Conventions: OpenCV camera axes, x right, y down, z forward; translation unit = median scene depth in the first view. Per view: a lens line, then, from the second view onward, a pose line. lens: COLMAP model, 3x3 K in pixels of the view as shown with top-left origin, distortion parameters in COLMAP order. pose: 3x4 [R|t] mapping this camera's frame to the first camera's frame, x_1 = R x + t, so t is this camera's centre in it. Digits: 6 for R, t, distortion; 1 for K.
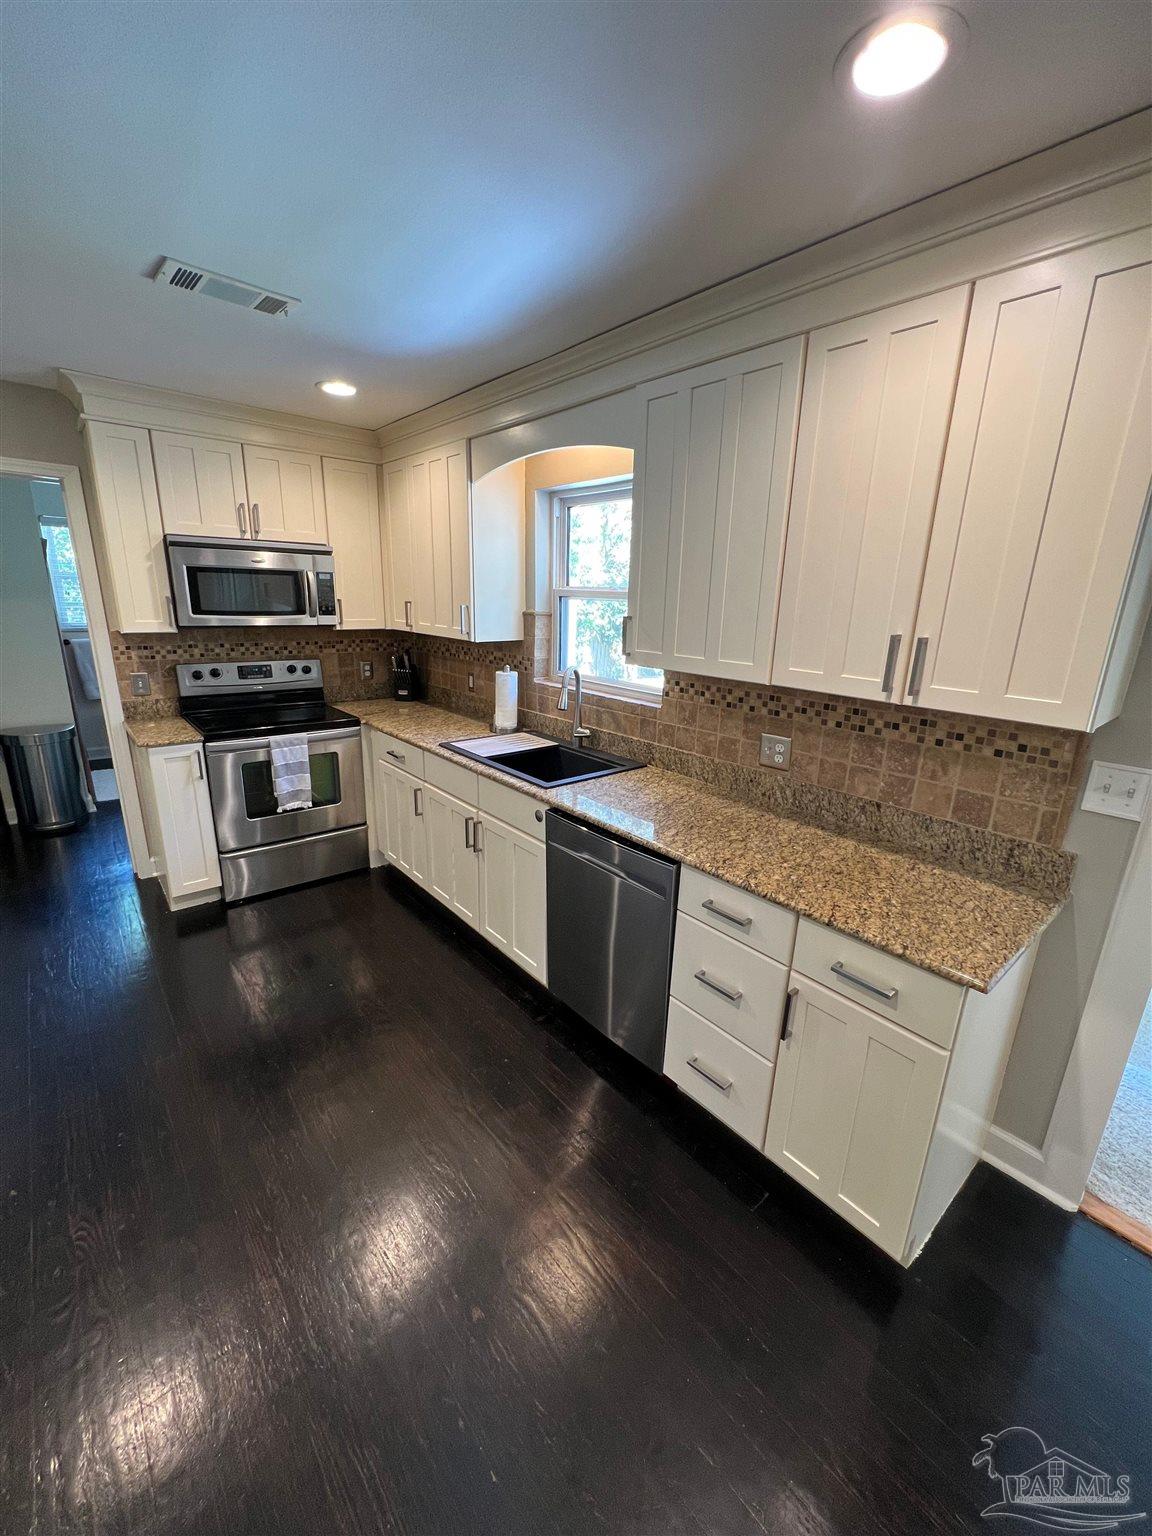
lens RADIAL K [[612.6, 0, 578.9], [0, 612.6, 764.2], [0, 0, 1]] dist [-0.002090, -0.000055]
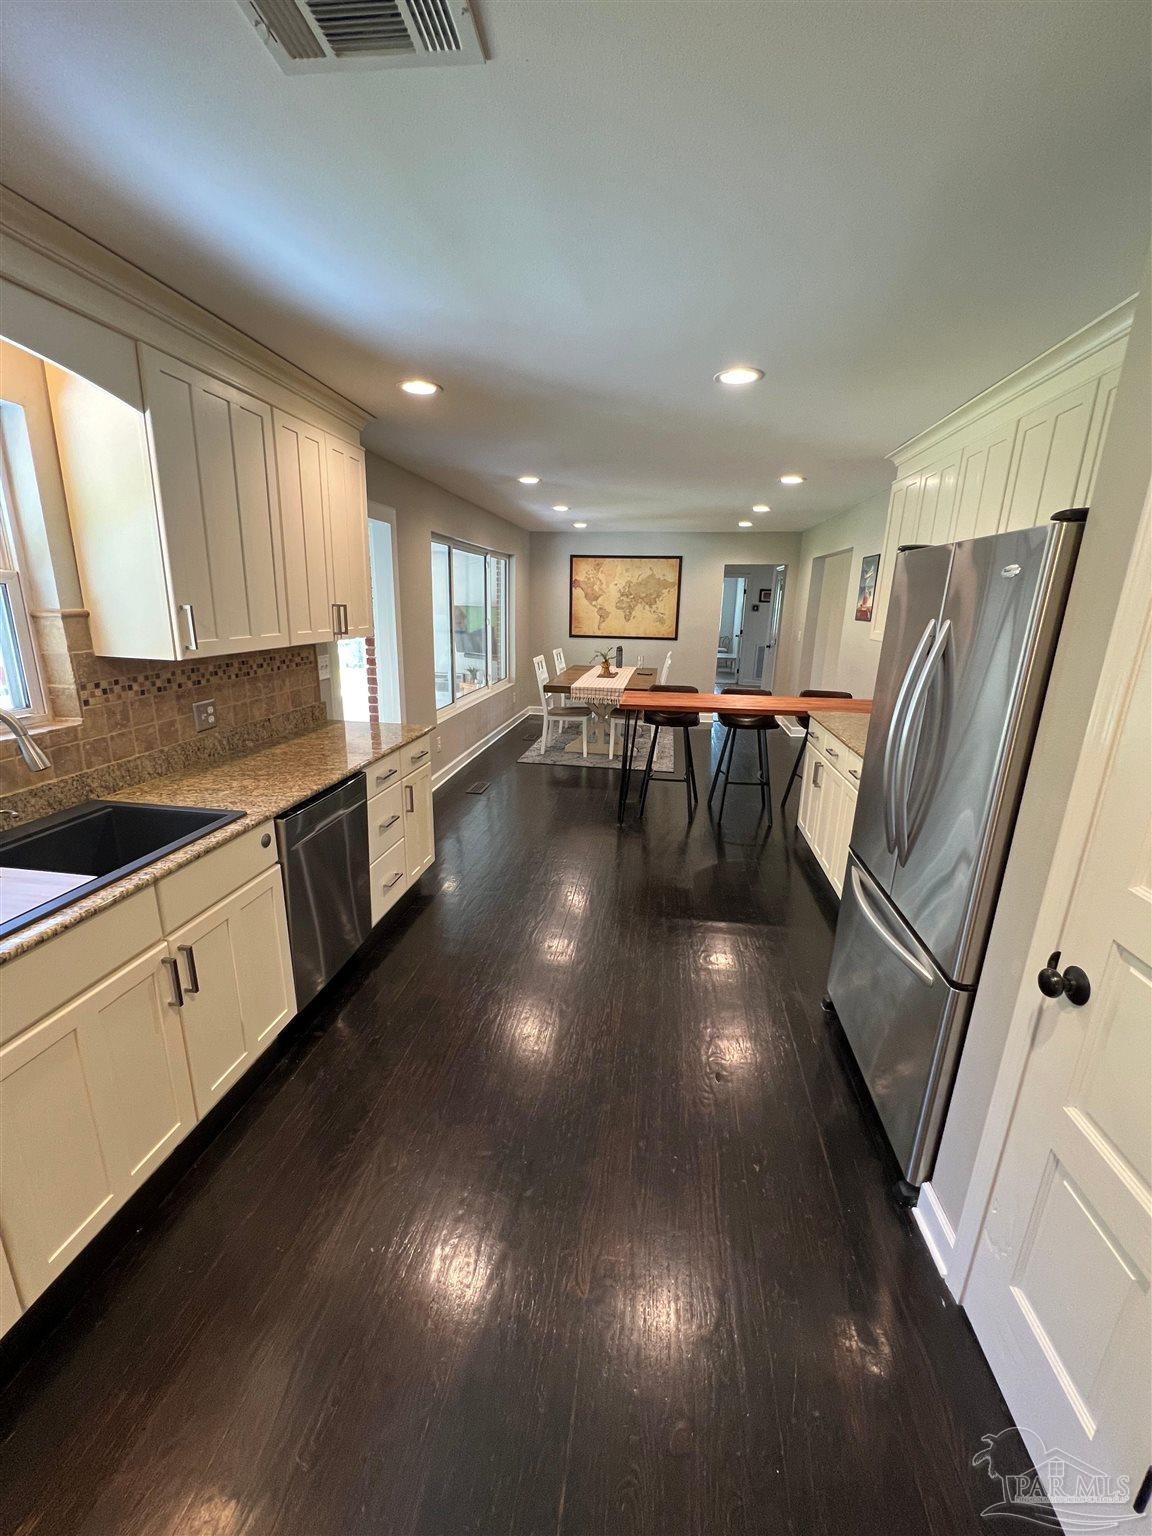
lens RADIAL K [[612.6, 0, 578.9], [0, 612.6, 764.2], [0, 0, 1]] dist [-0.002090, -0.000055]
pose [[-0.656910, -0.239973, 0.714760, -0.737250], [0.161118, 0.881420, 0.444005, -0.251928], [-0.736553, 0.406832, -0.540350, 0.851040]]
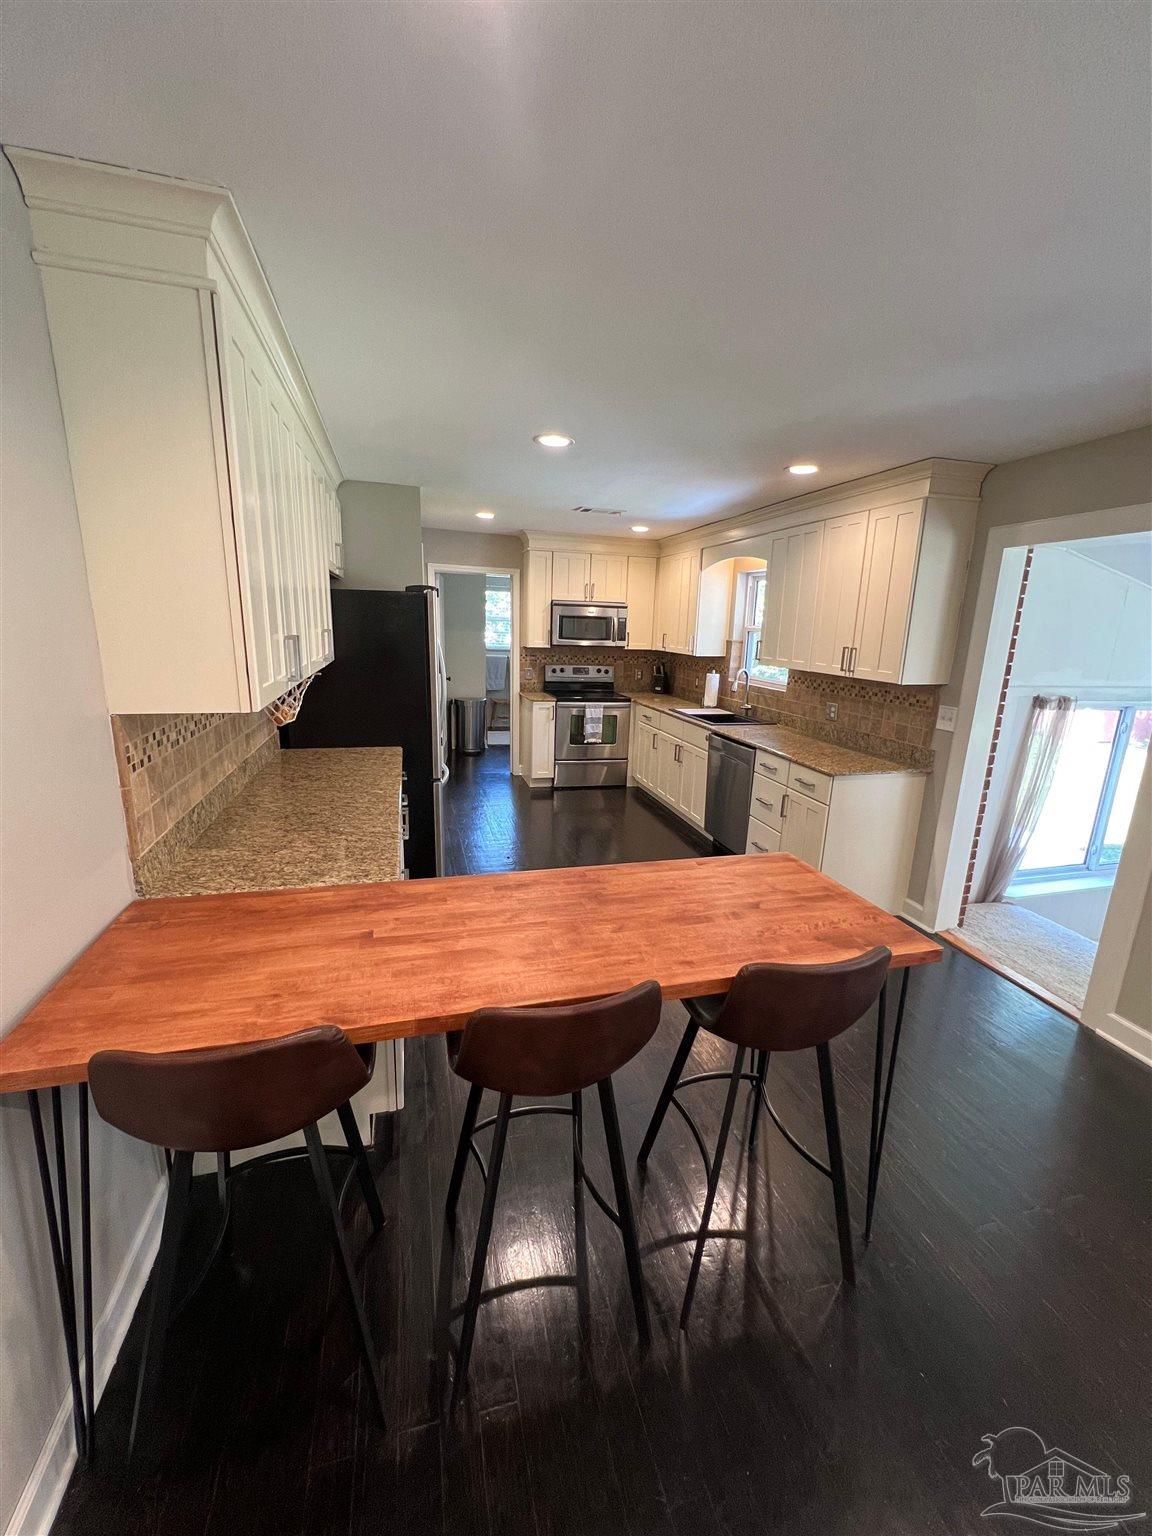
lens RADIAL K [[612.6, 0, 578.9], [0, 612.6, 764.2], [0, 0, 1]] dist [-0.002090, -0.000055]
pose [[0.901325, 0.097950, -0.421922, 0.321198], [-0.122654, 0.991942, -0.031738, 0.222013], [0.415413, 0.080357, 0.906076, -0.771790]]
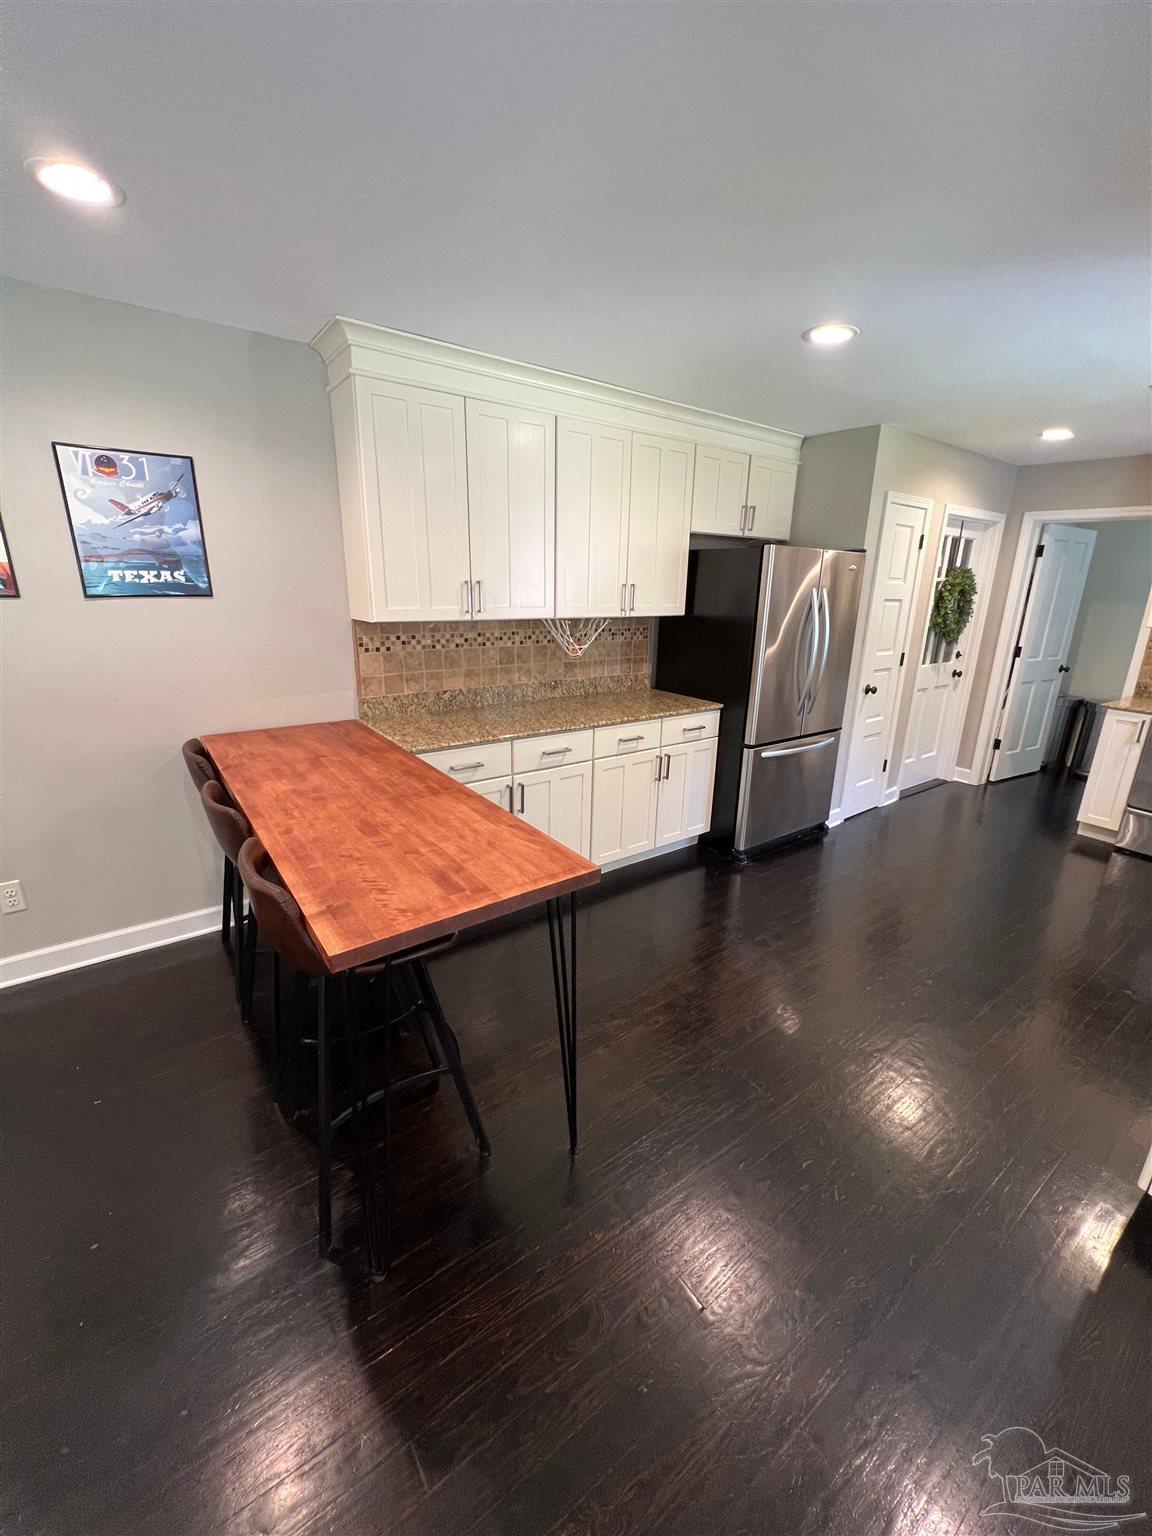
lens RADIAL K [[612.6, 0, 578.9], [0, 612.6, 764.2], [0, 0, 1]] dist [-0.002090, -0.000055]
pose [[-0.084511, 0.253593, -0.963612, 1.055162], [-0.291359, 0.918516, 0.267278, -0.075423], [0.952874, 0.303345, -0.003738, 0.528660]]
